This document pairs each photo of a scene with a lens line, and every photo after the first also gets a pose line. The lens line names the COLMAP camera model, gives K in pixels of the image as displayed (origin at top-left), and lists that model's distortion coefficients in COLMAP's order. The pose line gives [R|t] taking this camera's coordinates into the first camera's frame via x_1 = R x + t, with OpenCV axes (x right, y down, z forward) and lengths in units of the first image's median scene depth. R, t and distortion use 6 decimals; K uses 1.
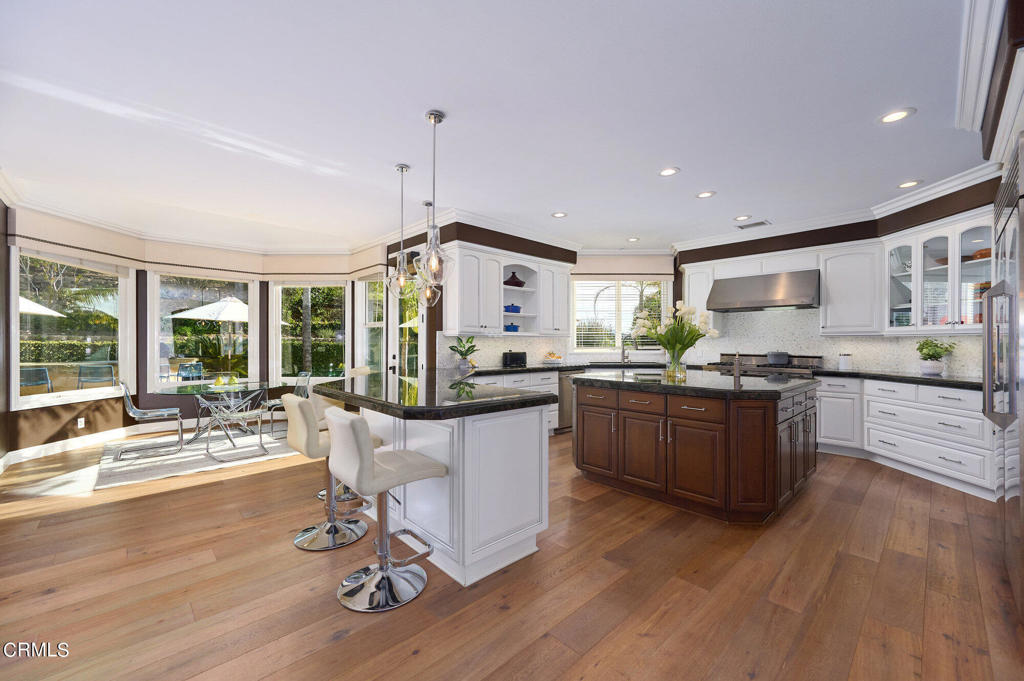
lens RADIAL K [[407.9, 0, 514.2], [0, 407.9, 342.2], [0, 0, 1]] dist [0.000277, 0.000212]
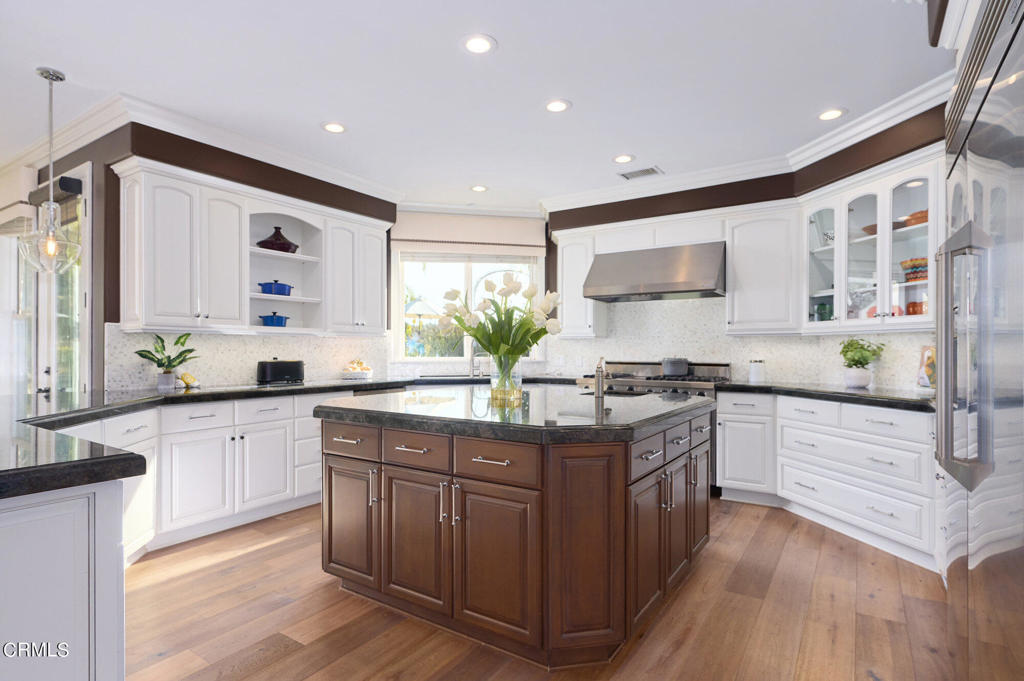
lens RADIAL K [[524.9, 0, 514.3], [0, 524.9, 352.7], [0, 0, 1]] dist [0.001312, -0.001021]
pose [[0.975153, -0.002917, 0.221512, 0.199530], [0.001532, 0.999978, 0.006424, 0.009675], [-0.221526, -0.005925, 0.975136, 0.202596]]
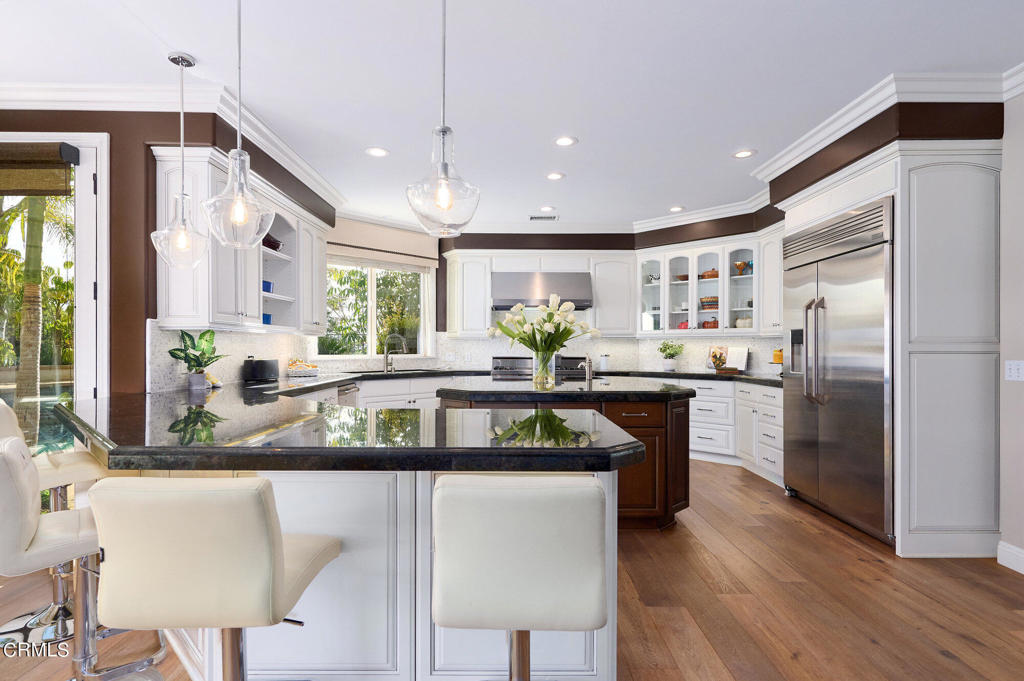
lens RADIAL K [[524.9, 0, 514.3], [0, 524.9, 352.7], [0, 0, 1]] dist [0.001312, -0.001021]
pose [[0.683194, -0.008822, 0.730184, -0.371540], [0.000396, 0.999931, 0.011710, 0.007286], [-0.730237, -0.007711, 0.683151, 0.251257]]
